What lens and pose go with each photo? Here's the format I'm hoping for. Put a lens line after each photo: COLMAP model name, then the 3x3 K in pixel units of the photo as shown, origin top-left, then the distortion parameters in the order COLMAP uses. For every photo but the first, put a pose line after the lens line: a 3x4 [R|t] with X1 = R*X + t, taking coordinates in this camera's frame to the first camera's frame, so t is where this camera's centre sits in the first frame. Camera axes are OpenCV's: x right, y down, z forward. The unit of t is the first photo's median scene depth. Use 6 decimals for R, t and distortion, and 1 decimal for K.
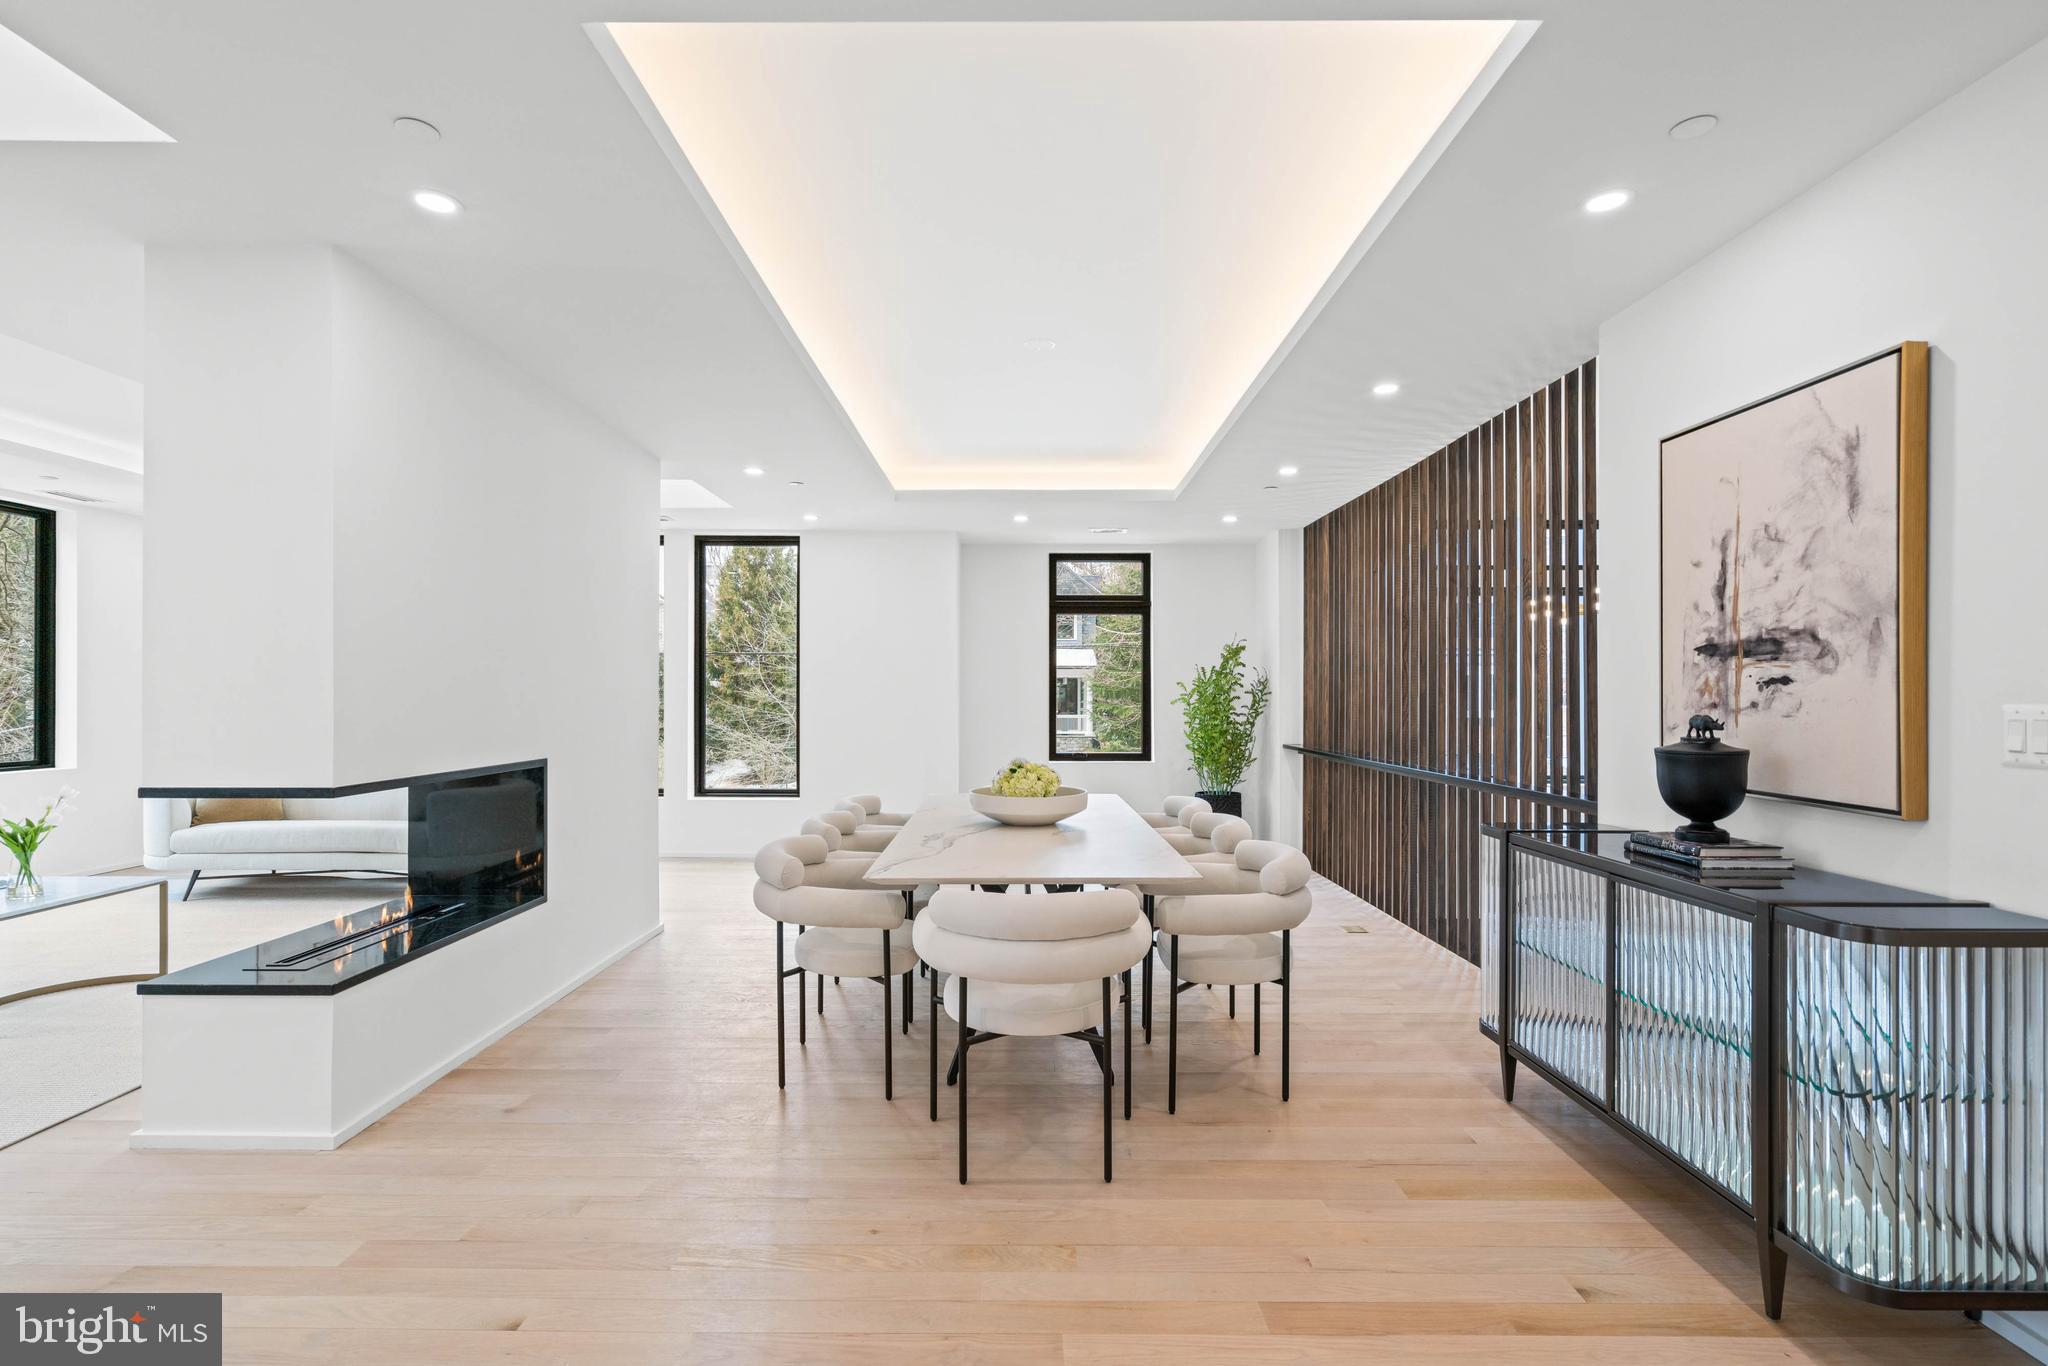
lens RADIAL K [[941.7, 0, 1003.7], [0, 941.7, 694.9], [0, 0, 1]] dist [-0.006921, 0.004690]
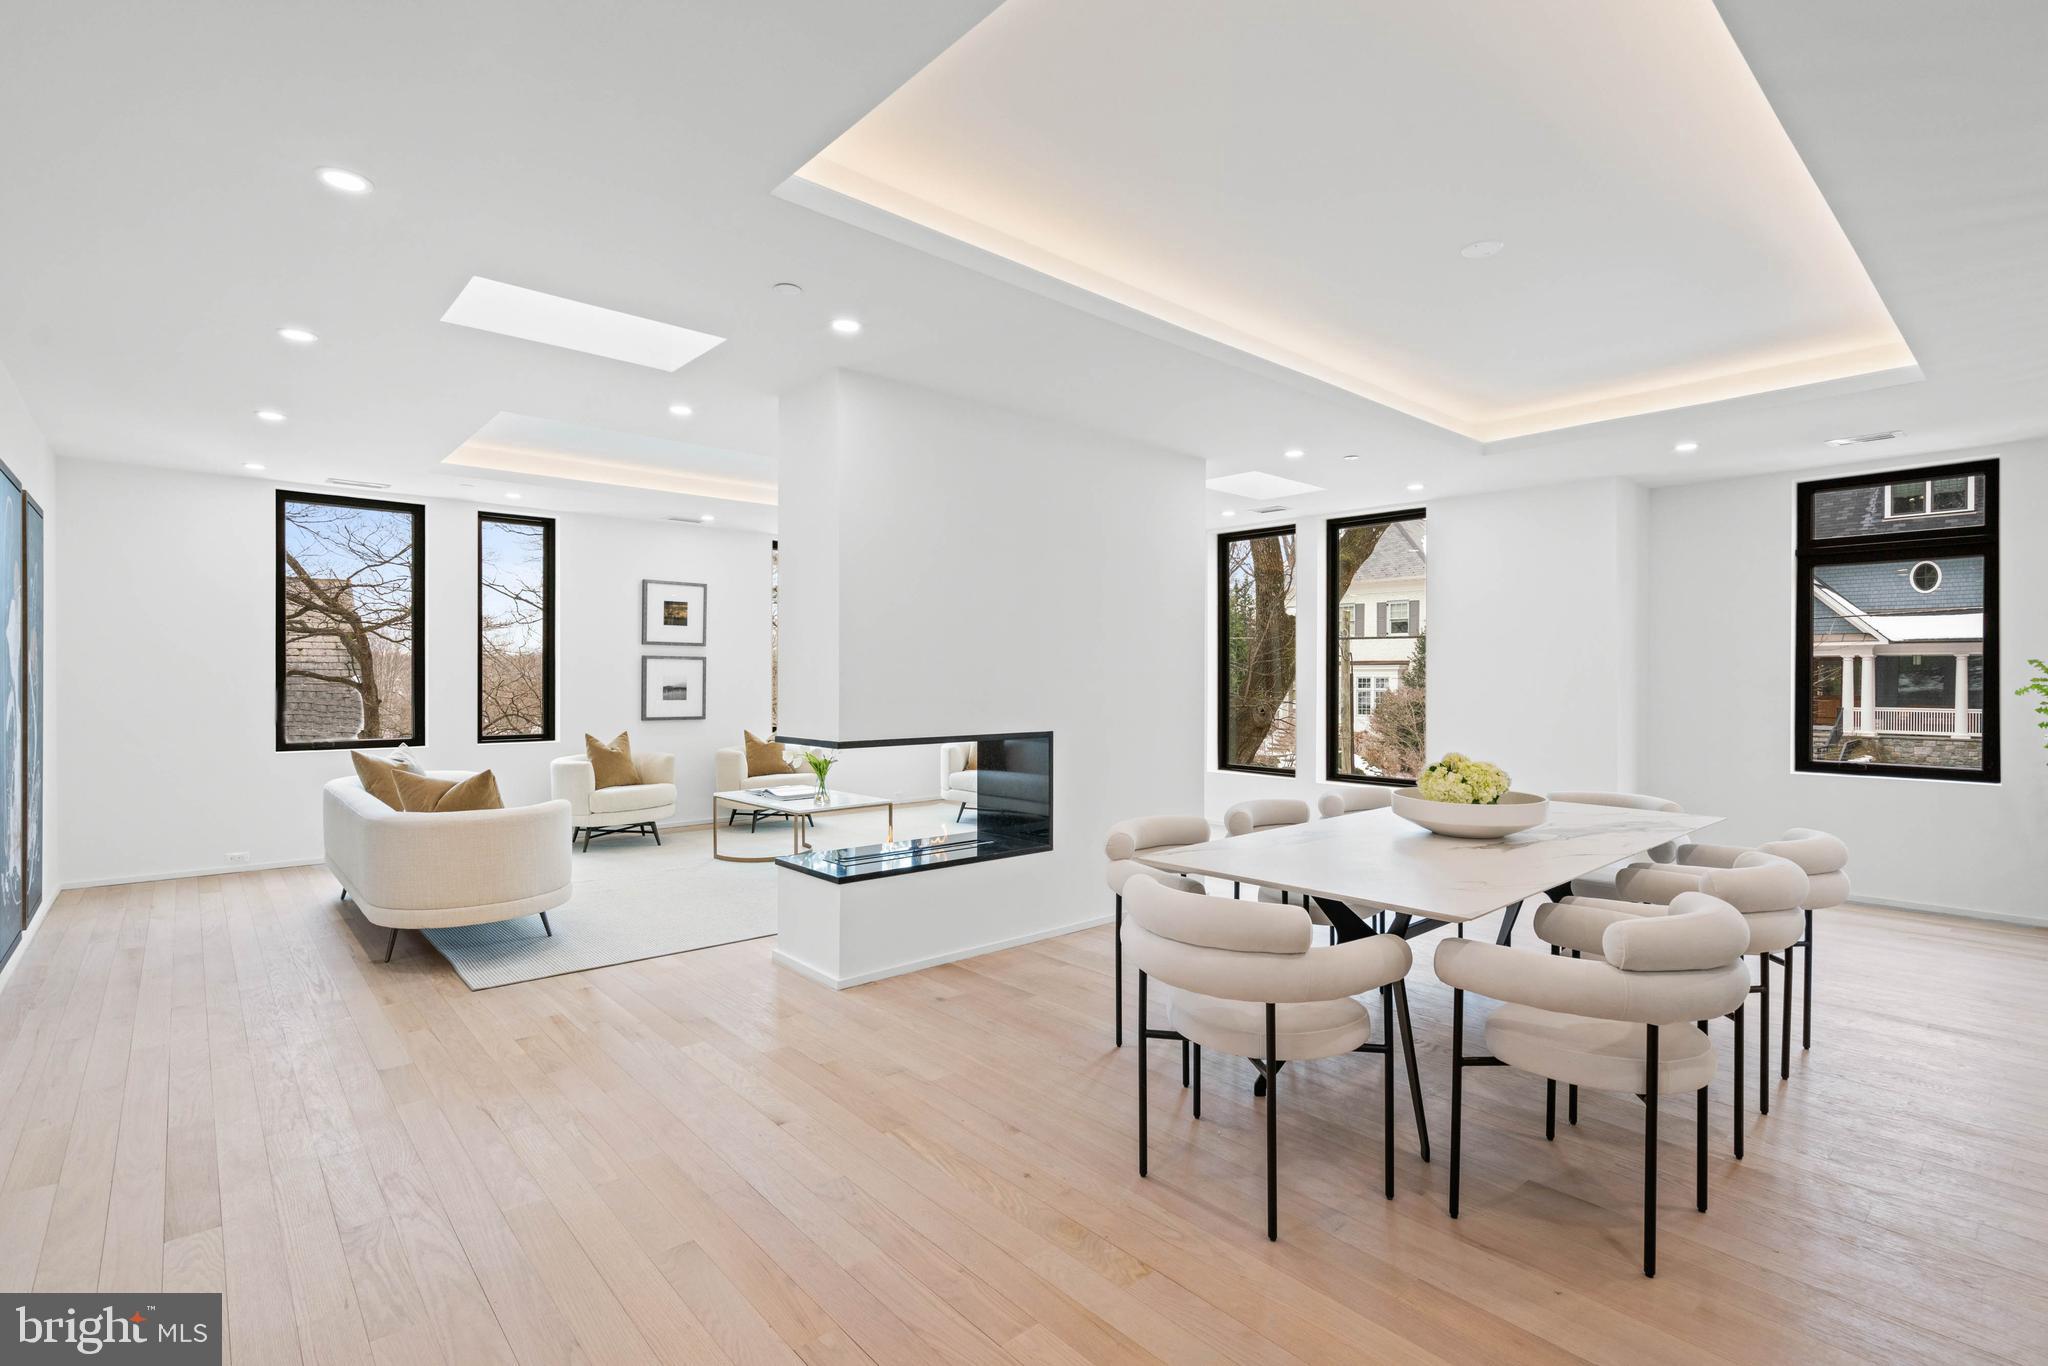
lens RADIAL K [[941.7, 0, 1005.8], [0, 941.7, 672.0], [0, 0, 1]] dist [-0.006921, 0.004690]
pose [[0.666577, -0.004415, -0.745423, 0.405512], [-0.001547, 0.999972, -0.007305, 0.000798], [0.745435, 0.006022, 0.666552, 0.161352]]
